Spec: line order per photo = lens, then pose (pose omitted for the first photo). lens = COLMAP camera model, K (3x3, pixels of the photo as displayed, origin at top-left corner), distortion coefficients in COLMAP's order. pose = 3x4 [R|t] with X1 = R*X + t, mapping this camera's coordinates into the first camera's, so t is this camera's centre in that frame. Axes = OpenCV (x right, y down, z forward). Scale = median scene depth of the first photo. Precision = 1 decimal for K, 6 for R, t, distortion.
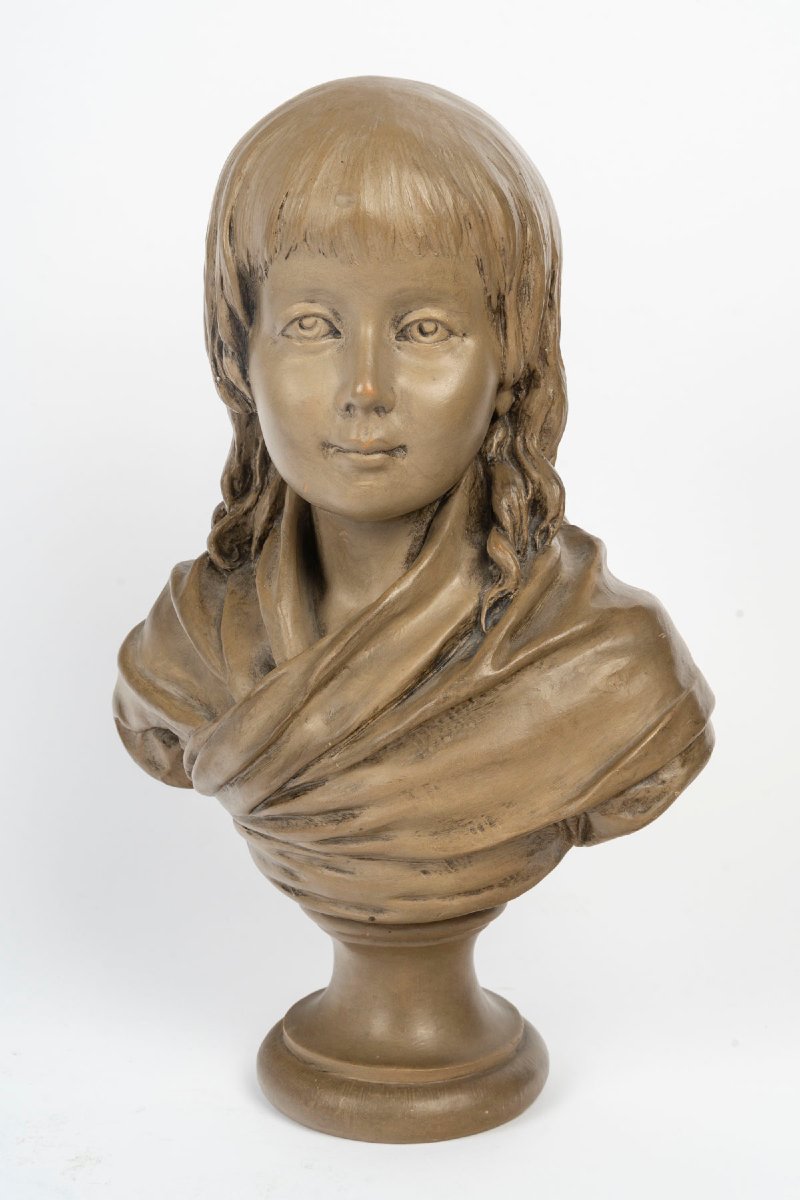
lens RADIAL K [[1985.6, 0, 400.0], [0, 1985.6, 600.0], [0, 0, 1]] dist [-0.013827, -0.035971]
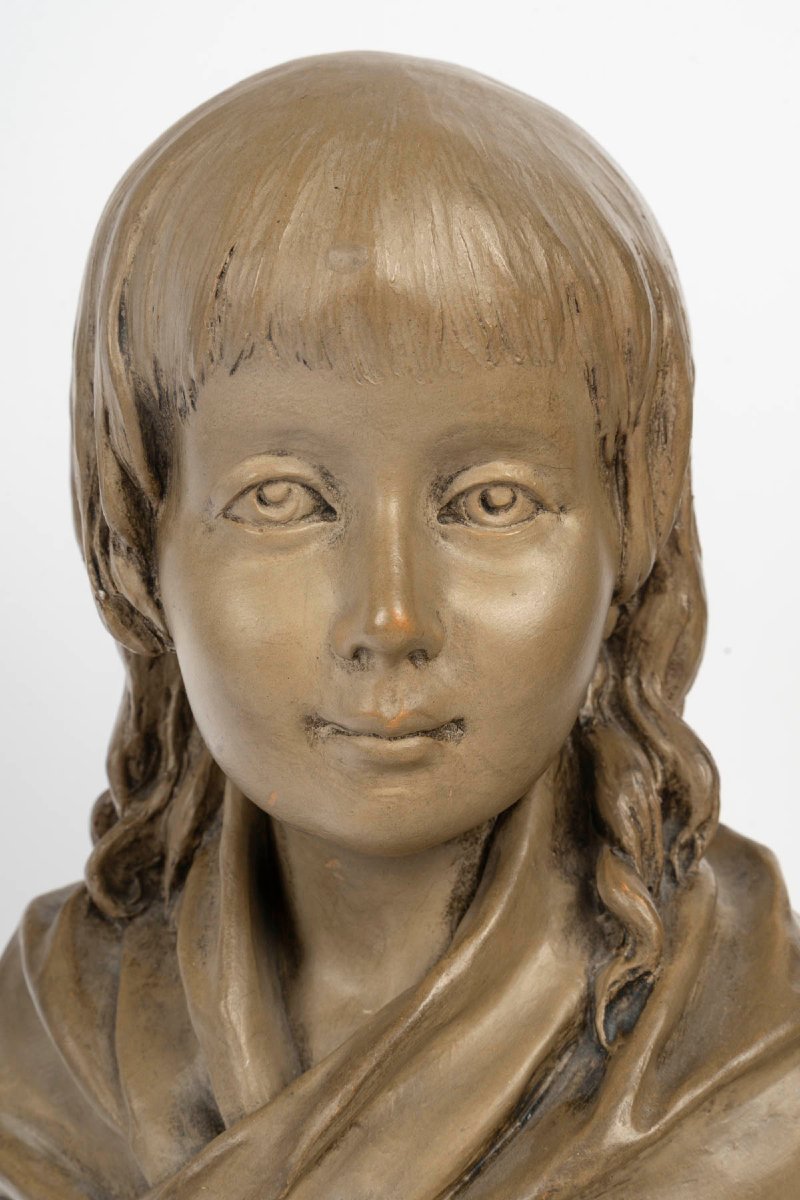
lens RADIAL K [[1941.0, 0, 397.5], [0, 1941.0, 633.4], [0, 0, 1]] dist [-0.005529, -0.012919]
pose [[0.996640, -0.026405, 0.077532, -0.053165], [0.030028, 0.998492, -0.045948, -0.075276], [-0.076202, 0.048122, 0.995930, 0.469284]]
